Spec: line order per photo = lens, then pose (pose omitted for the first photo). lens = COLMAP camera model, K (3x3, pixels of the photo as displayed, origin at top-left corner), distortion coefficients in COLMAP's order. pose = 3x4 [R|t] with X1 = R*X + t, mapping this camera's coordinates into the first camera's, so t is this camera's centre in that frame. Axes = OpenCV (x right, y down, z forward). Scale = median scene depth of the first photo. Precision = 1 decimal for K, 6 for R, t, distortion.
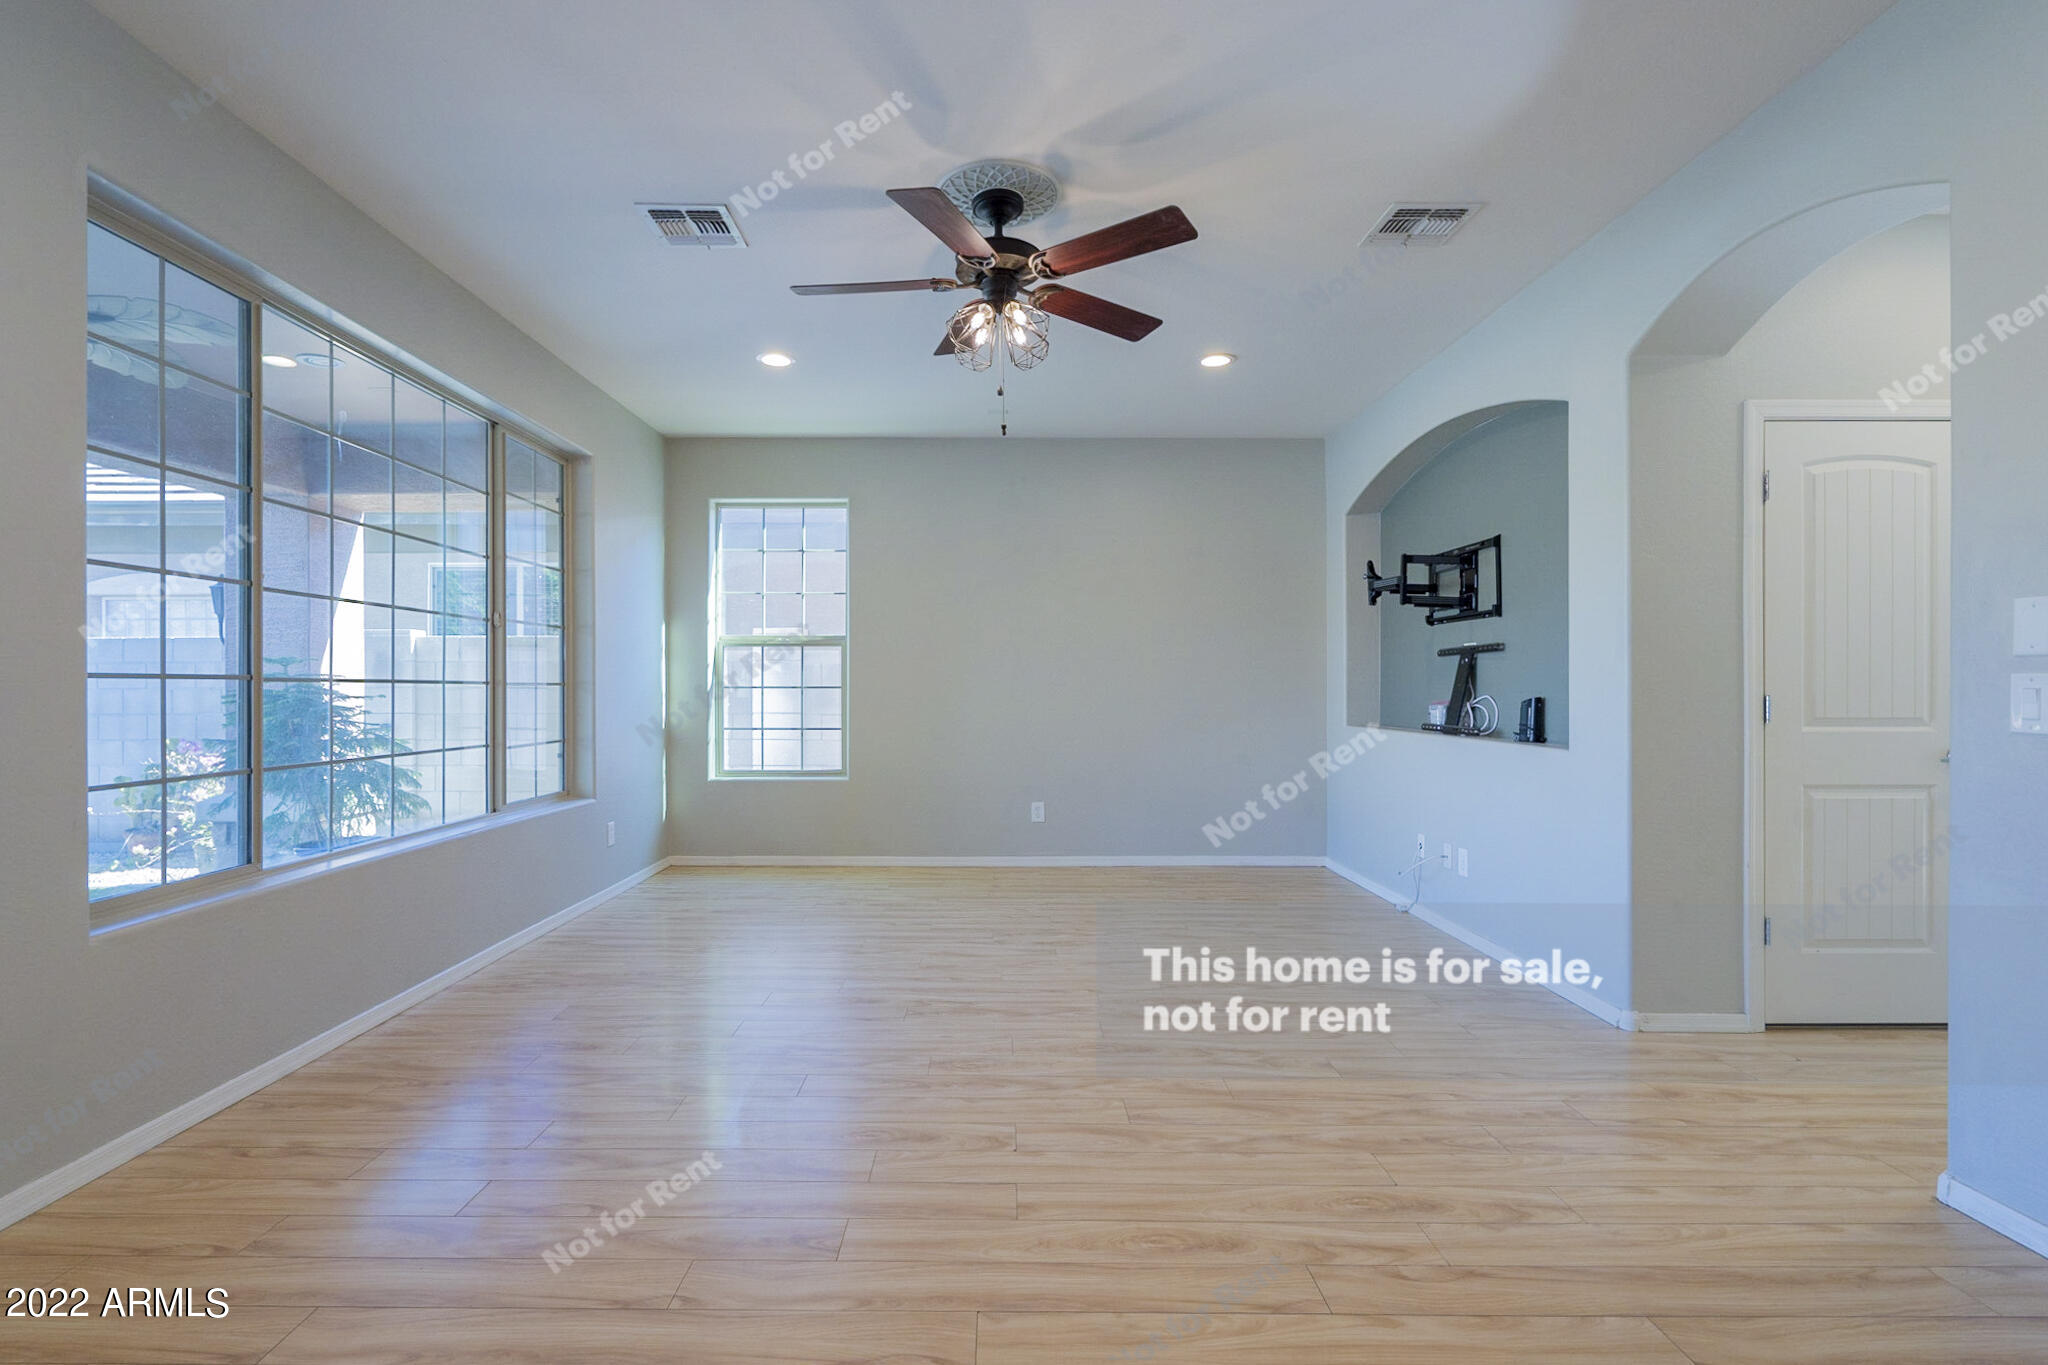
lens RADIAL K [[932.3, 0, 997.6], [0, 932.3, 687.8], [0, 0, 1]] dist [-0.001426, 0.000019]
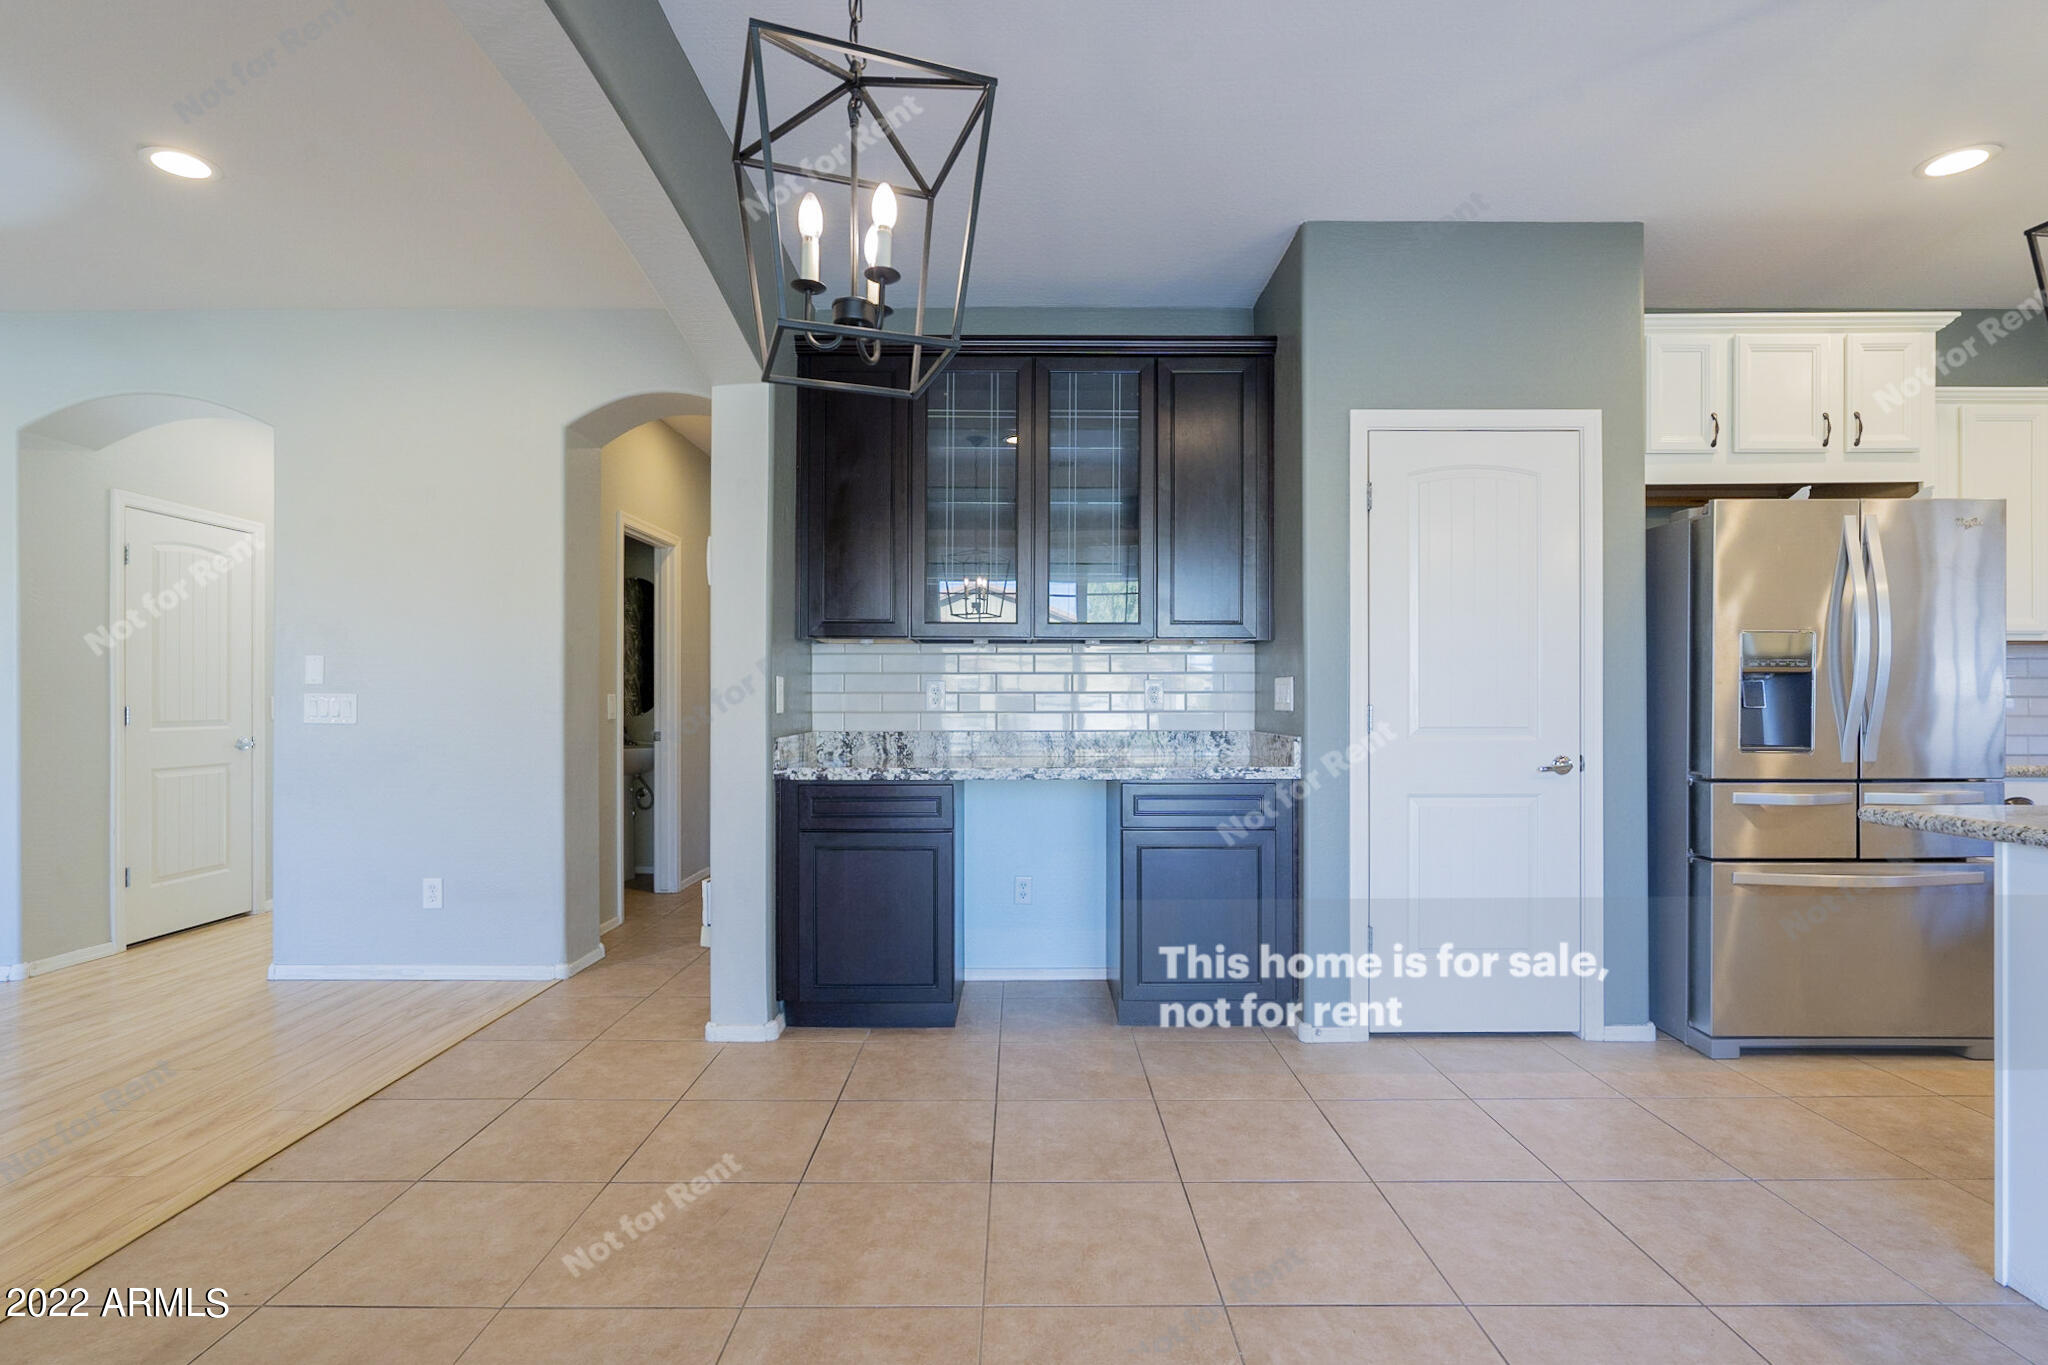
lens RADIAL K [[918.0, 0, 1019.3], [0, 918.0, 701.6], [0, 0, 1]] dist [-0.004811, -0.000283]
pose [[-0.003266, -0.003136, 0.999990, -0.383472], [-0.000125, 0.999995, 0.003136, -0.001984], [-0.999995, -0.000115, -0.003267, -0.228111]]
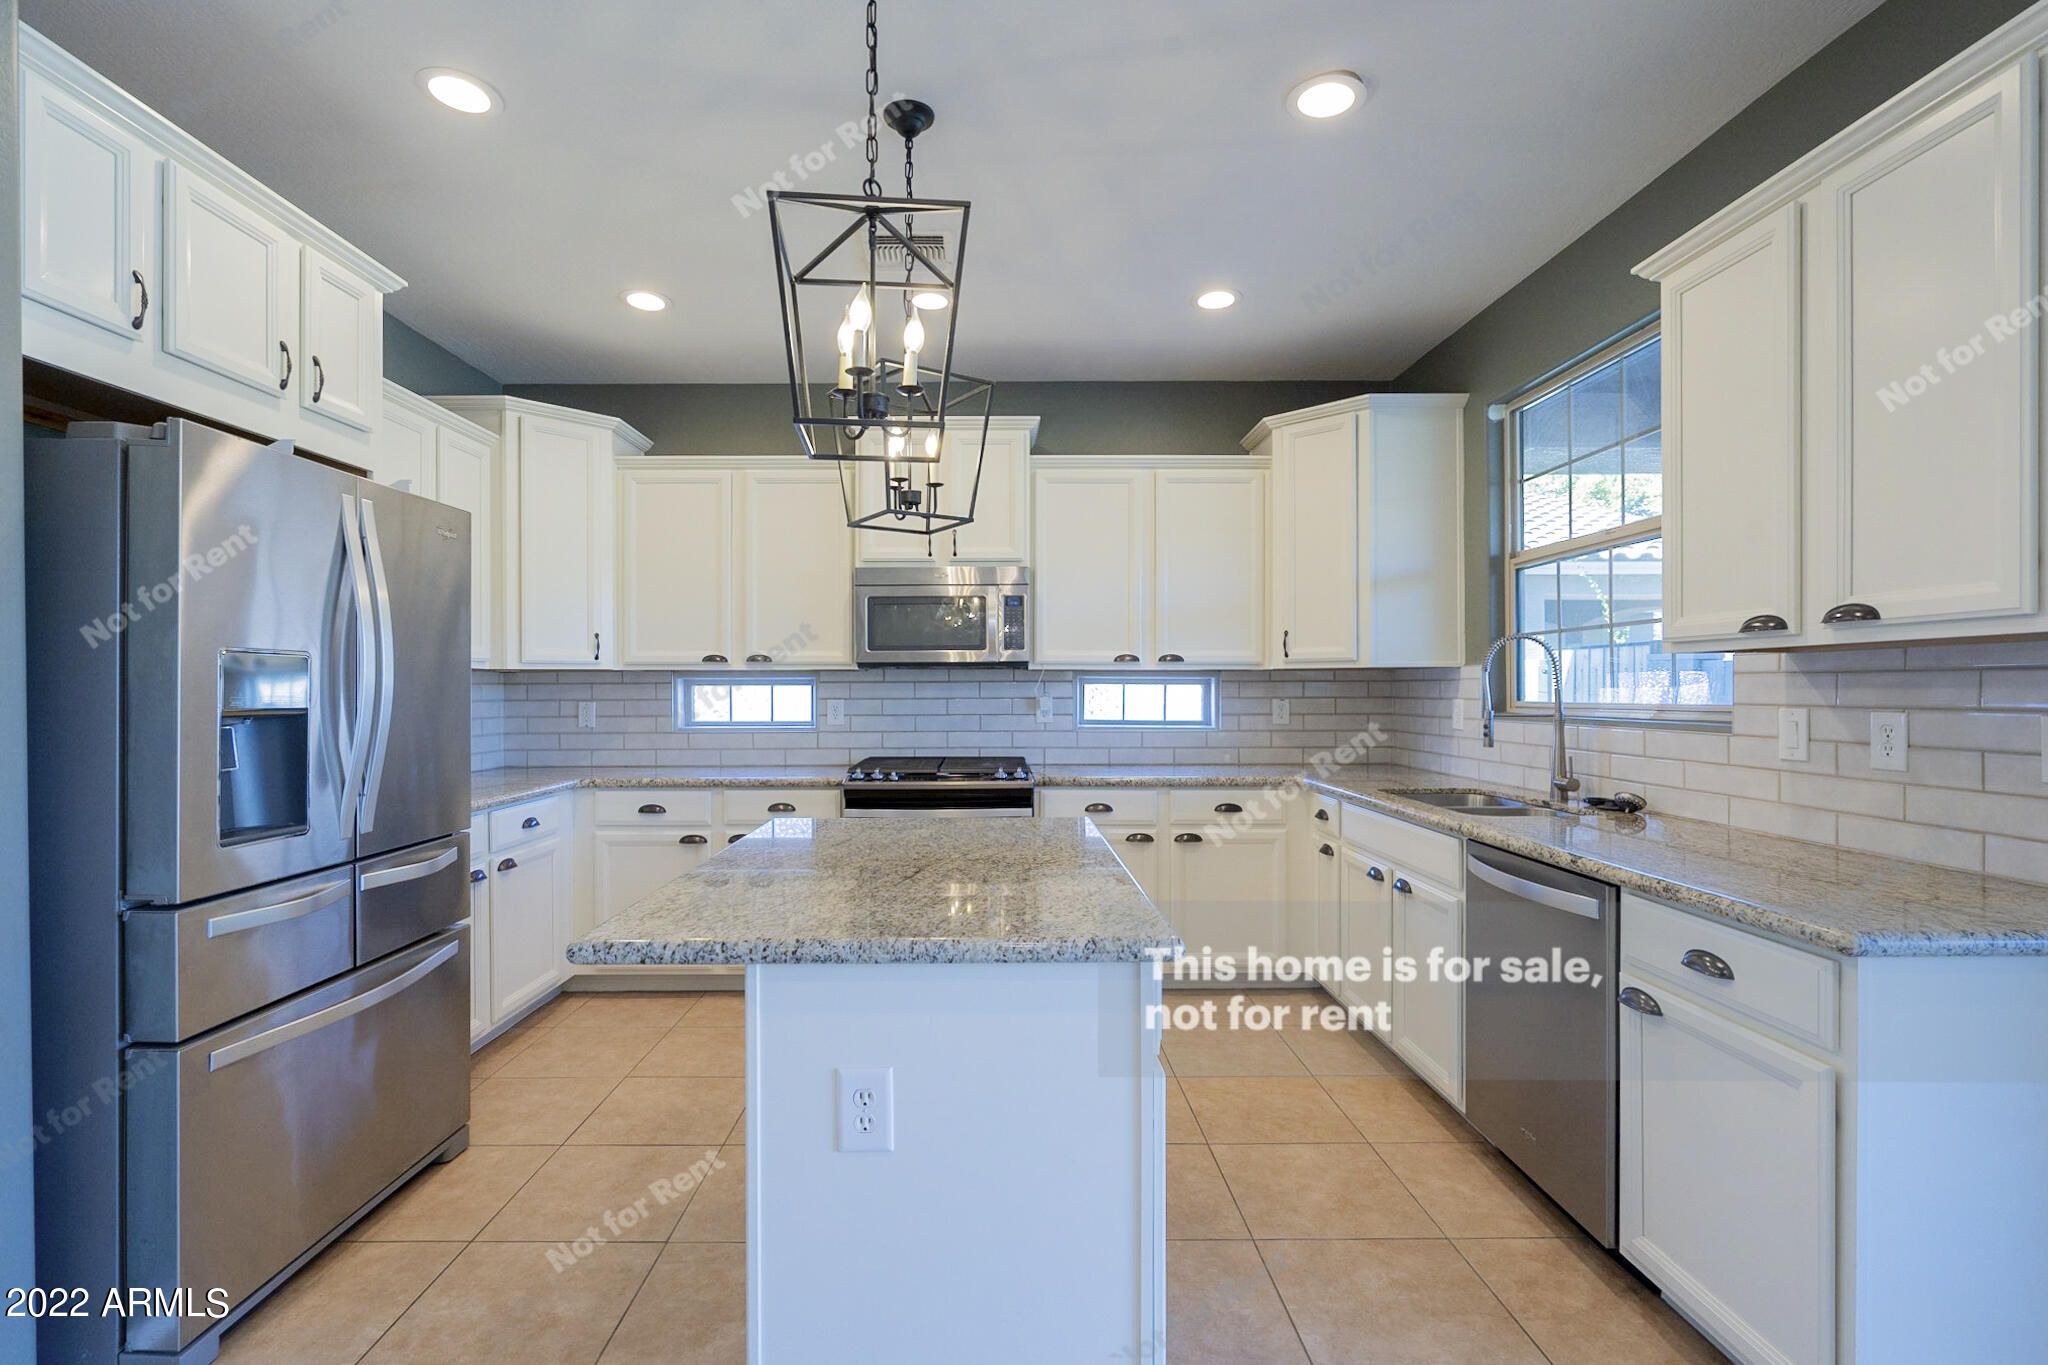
lens RADIAL K [[936.4, 0, 1003.2], [0, 936.4, 687.5], [0, 0, 1]] dist [-0.003749, 0.001257]
pose [[-0.999972, 0.004034, -0.006264, -0.059358], [0.004042, 0.999991, -0.001280, -0.032618], [0.006259, -0.001306, -0.999980, -0.343370]]
